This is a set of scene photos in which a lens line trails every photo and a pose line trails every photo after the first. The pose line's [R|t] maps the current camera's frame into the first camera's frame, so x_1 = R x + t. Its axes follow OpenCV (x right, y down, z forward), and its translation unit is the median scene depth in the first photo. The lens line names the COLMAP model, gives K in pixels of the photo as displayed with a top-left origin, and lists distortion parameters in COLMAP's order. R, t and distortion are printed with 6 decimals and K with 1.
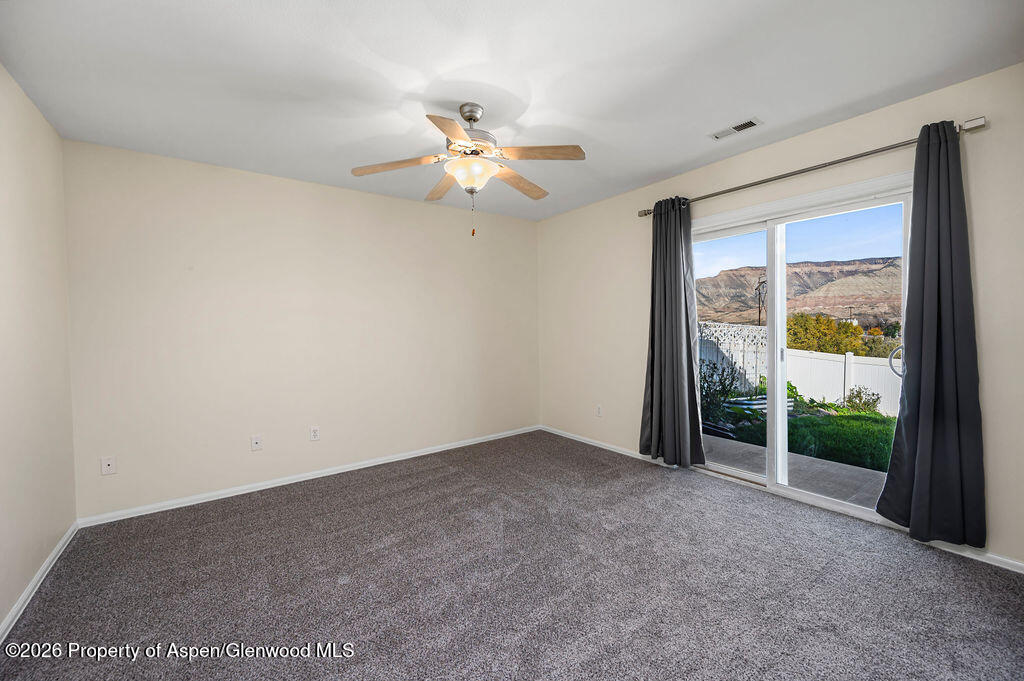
lens RADIAL K [[412.9, 0, 513.2], [0, 412.9, 331.7], [0, 0, 1]] dist [-0.000034, 0.000079]
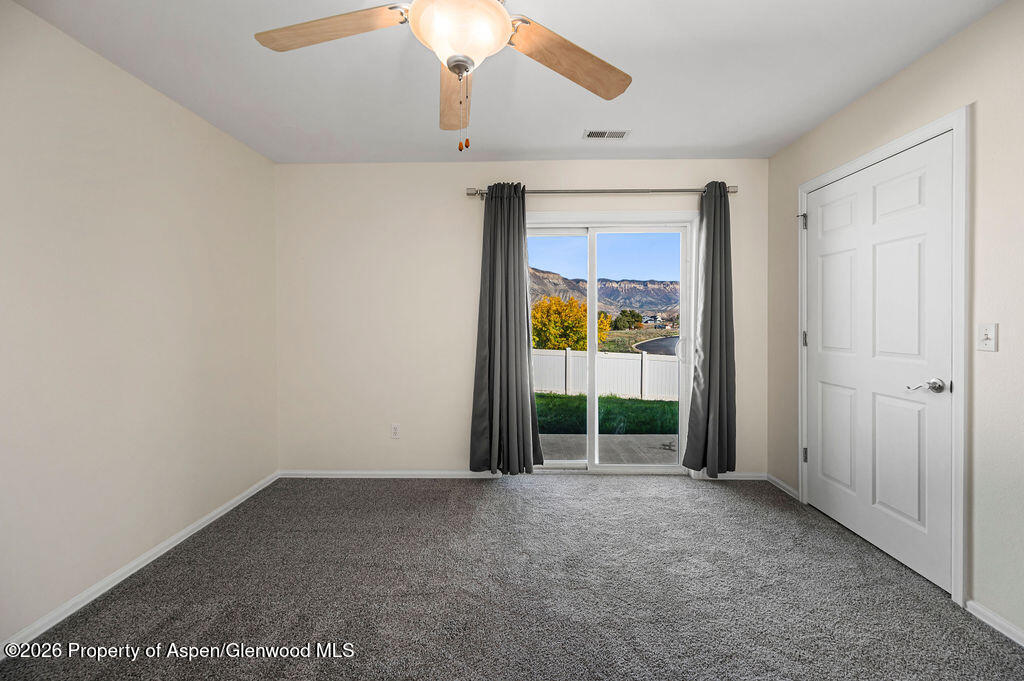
lens RADIAL K [[412.9, 0, 513.2], [0, 412.9, 331.7], [0, 0, 1]] dist [-0.000034, 0.000079]
pose [[0.608045, -0.006554, 0.793875, -0.356604], [0.005430, 0.999977, 0.004097, 0.001976], [-0.793884, 0.001819, 0.608067, 0.457439]]
